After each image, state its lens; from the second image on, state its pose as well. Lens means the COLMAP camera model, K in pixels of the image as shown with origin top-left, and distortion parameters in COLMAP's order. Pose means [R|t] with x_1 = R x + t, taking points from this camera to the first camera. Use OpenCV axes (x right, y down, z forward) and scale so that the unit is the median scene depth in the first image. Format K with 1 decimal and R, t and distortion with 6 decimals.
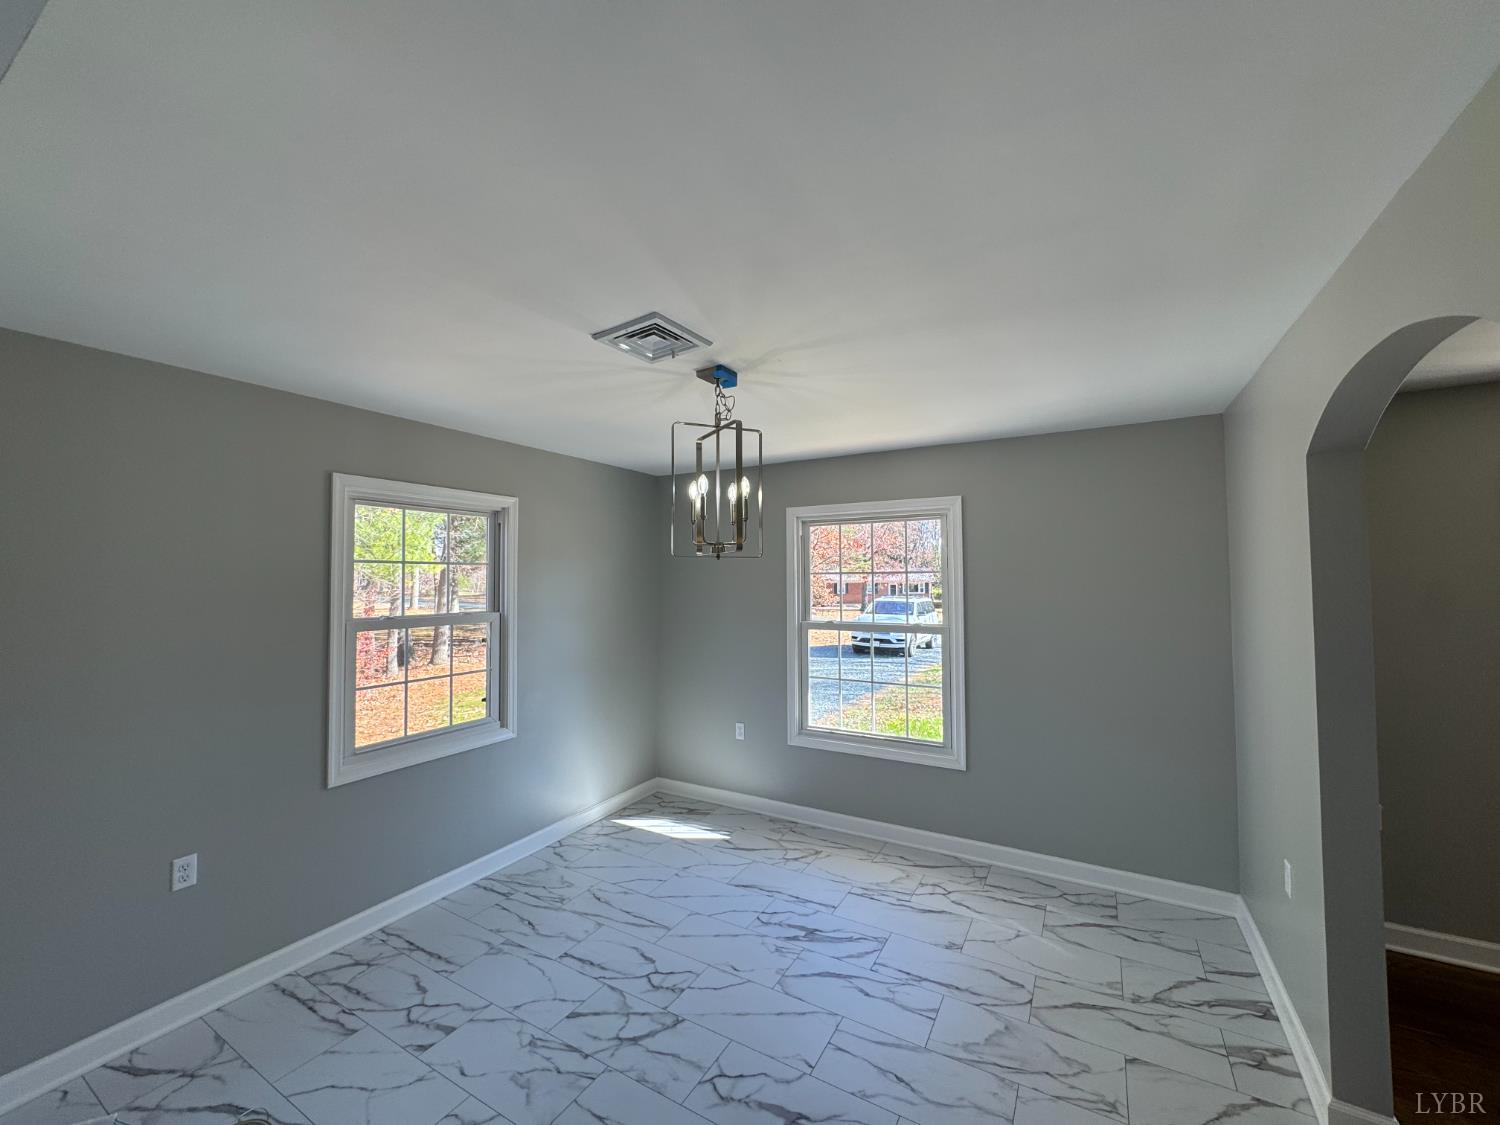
lens RADIAL K [[599.7, 0, 750.0], [0, 599.7, 562.5], [0, 0, 1]] dist [-0.000300, -0.000081]
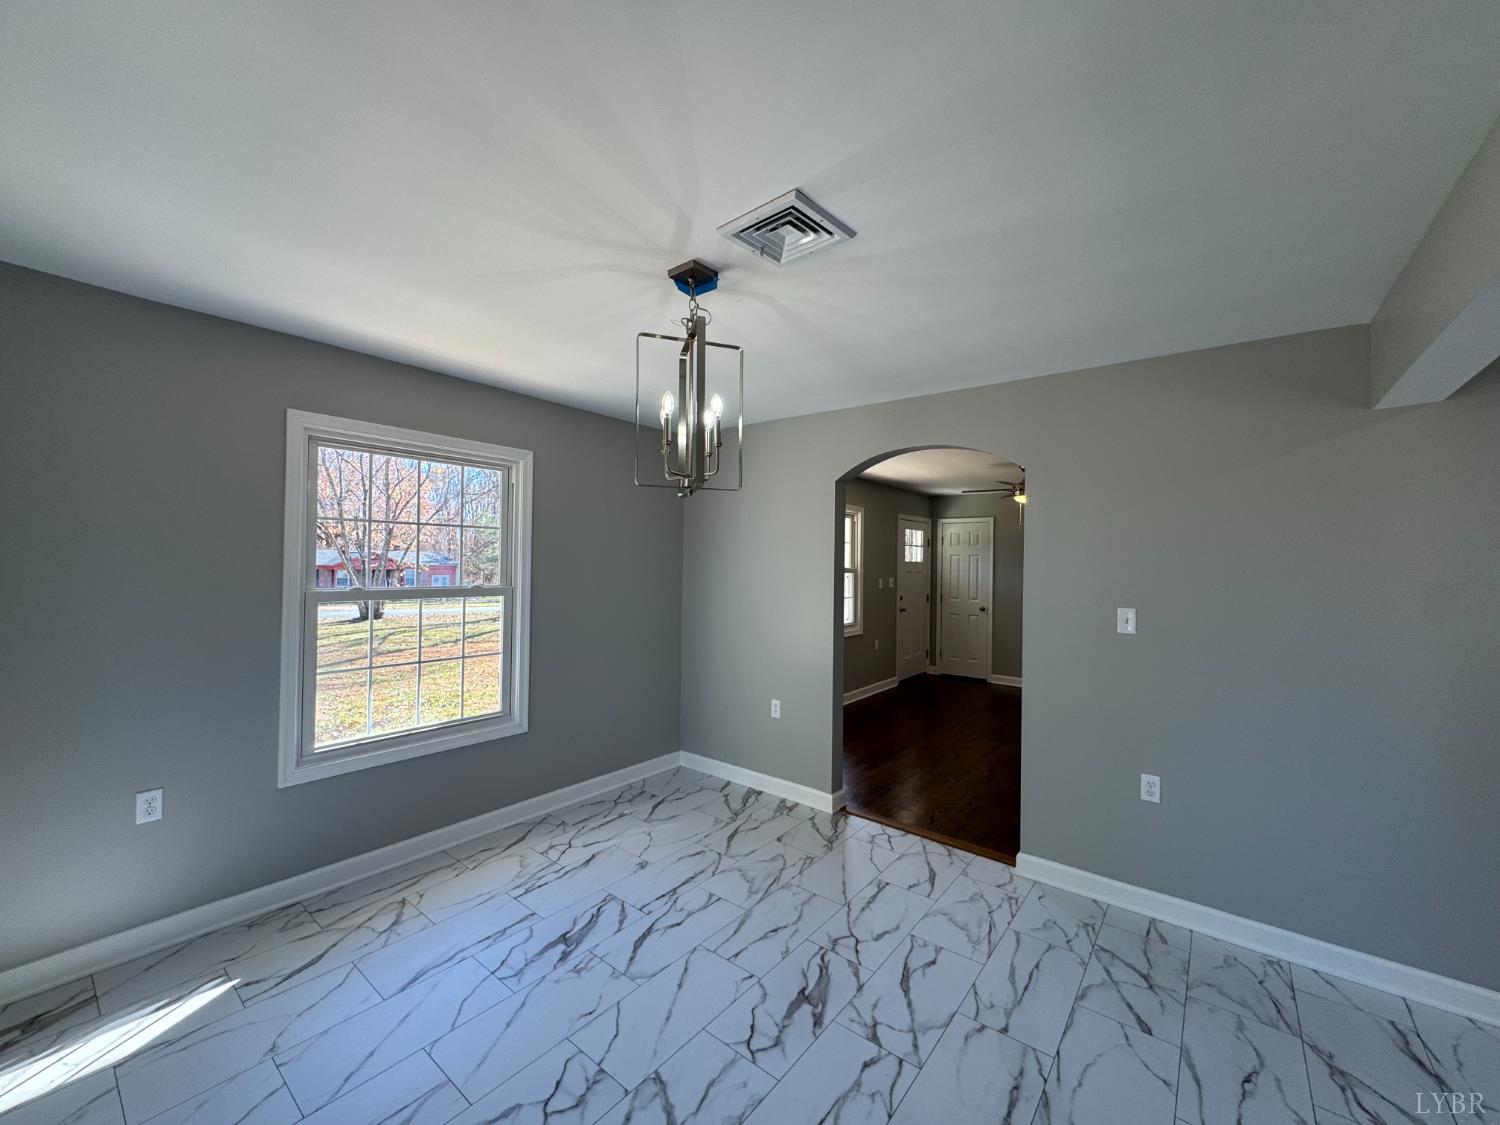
lens RADIAL K [[599.7, 0, 750.0], [0, 599.7, 562.5], [0, 0, 1]] dist [-0.000300, -0.000081]
pose [[0.142008, 0.013417, 0.989775, -0.670441], [-0.044963, 0.998964, -0.007091, 0.071198], [-0.988844, -0.043496, 0.142464, 0.604441]]
